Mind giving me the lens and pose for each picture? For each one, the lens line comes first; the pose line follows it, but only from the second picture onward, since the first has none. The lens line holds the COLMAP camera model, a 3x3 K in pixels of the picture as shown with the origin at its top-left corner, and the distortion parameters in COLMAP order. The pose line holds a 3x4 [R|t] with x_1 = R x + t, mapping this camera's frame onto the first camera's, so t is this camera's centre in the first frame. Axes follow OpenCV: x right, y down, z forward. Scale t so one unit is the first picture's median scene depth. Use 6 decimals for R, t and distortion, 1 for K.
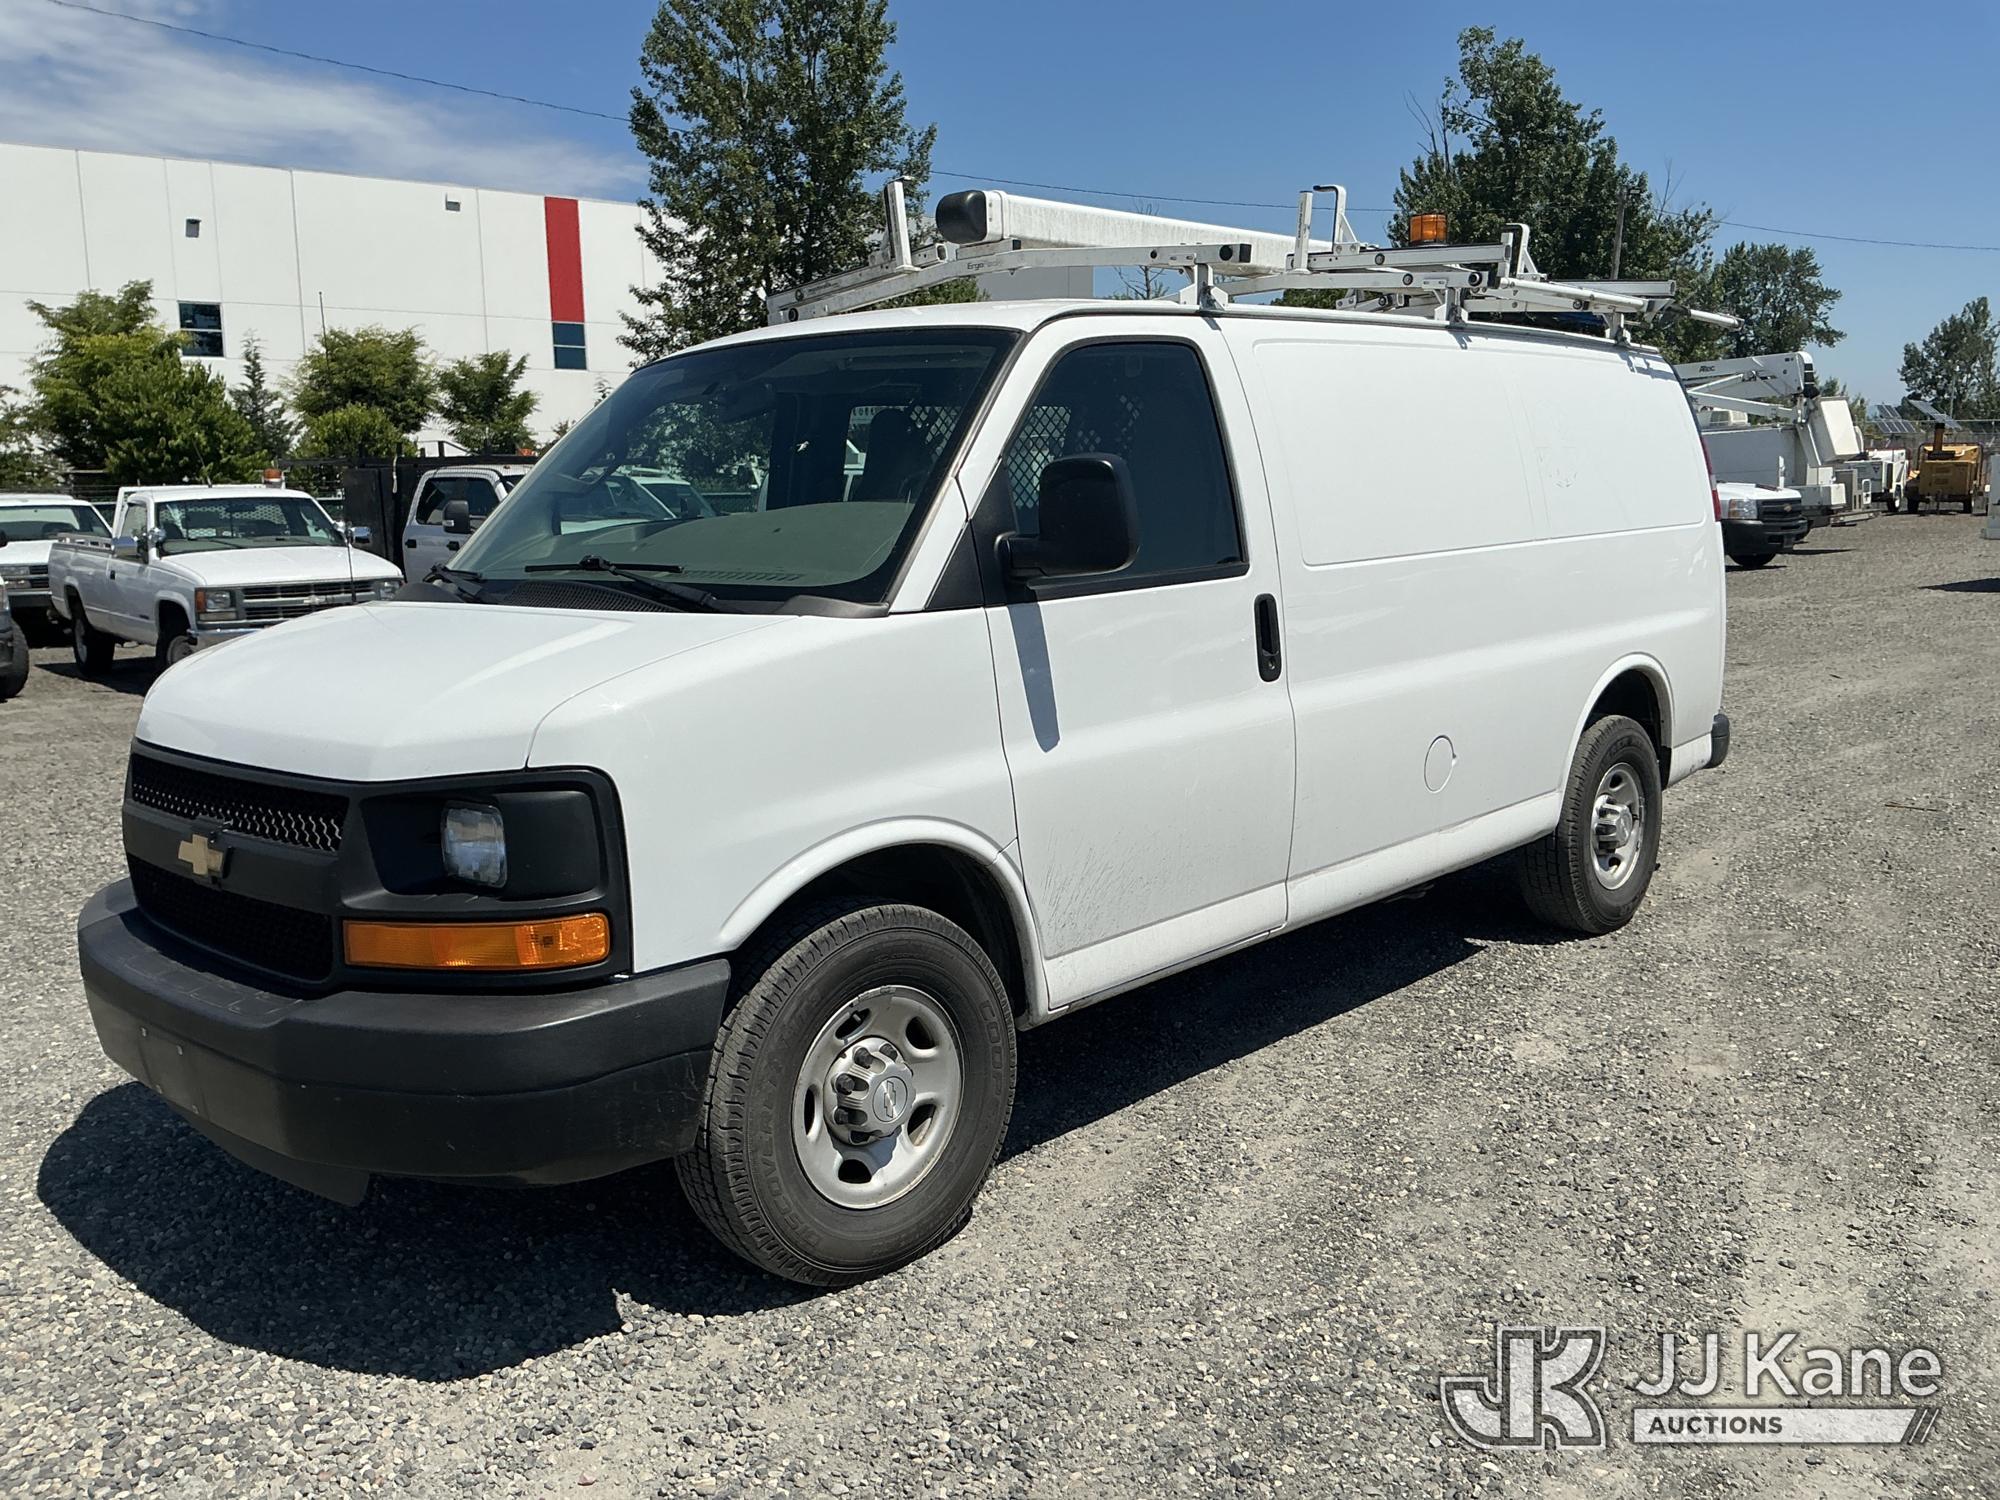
lens RADIAL K [[1696.9, 0, 1004.0], [0, 1696.9, 762.2], [0, 0, 1]] dist [0.034361, -0.070977]
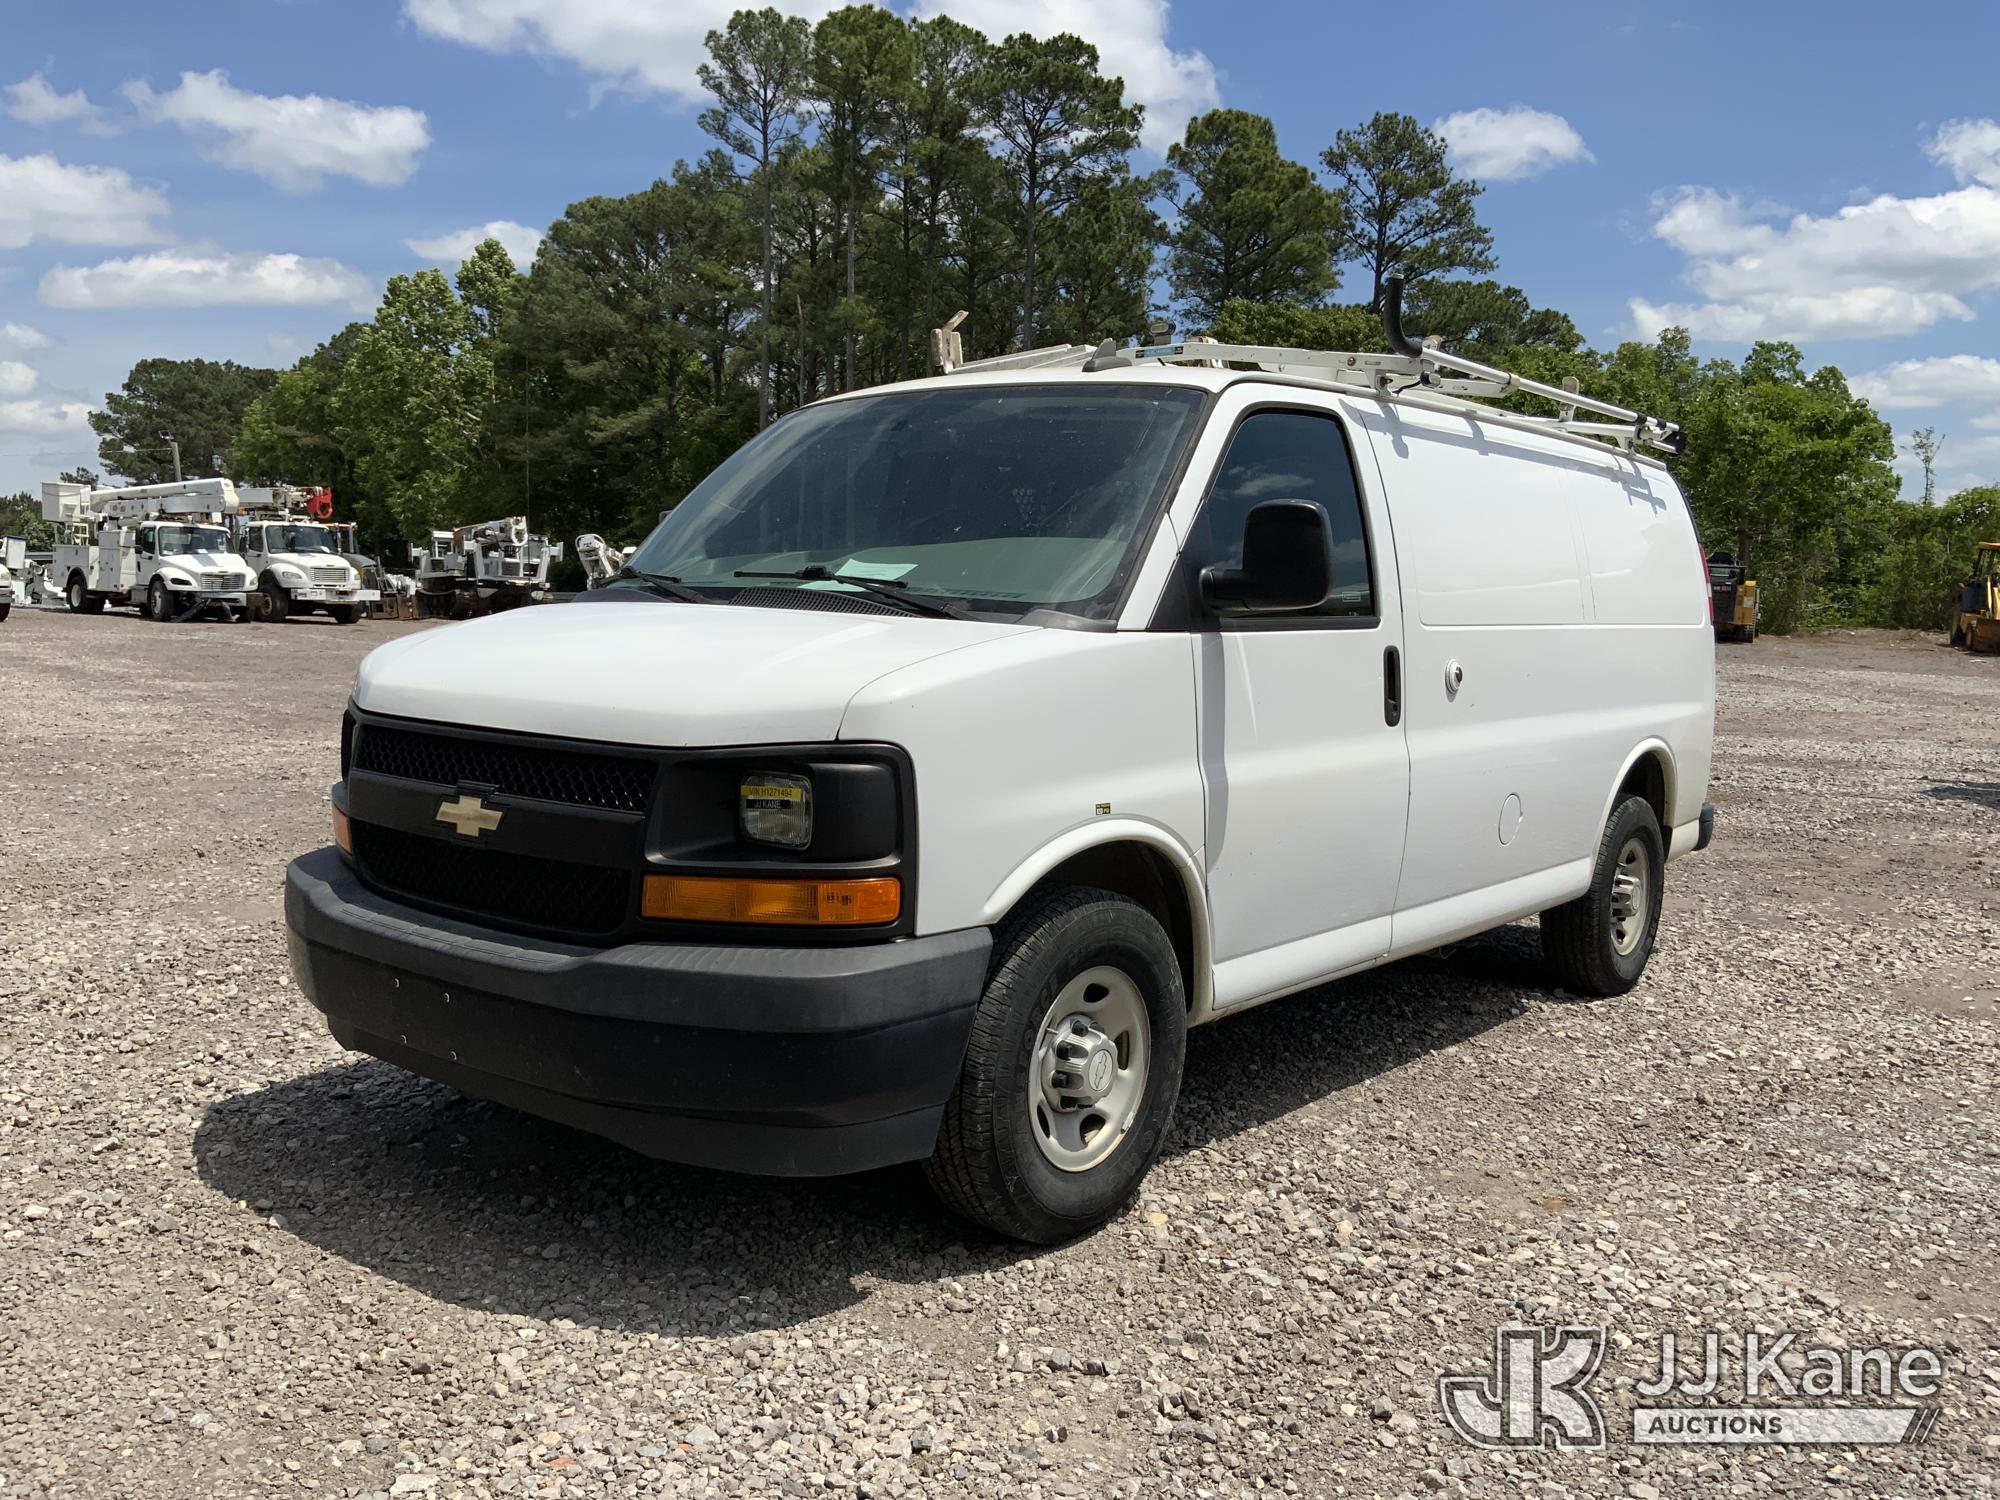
lens RADIAL K [[1696.9, 0, 989.9], [0, 1696.9, 732.9], [0, 0, 1]] dist [0.034361, -0.070977]
pose [[0.995629, 0.058259, 0.072996, -0.202859], [-0.052892, 0.995898, -0.073413, 0.056818], [-0.076974, 0.069232, 0.994627, -0.072508]]
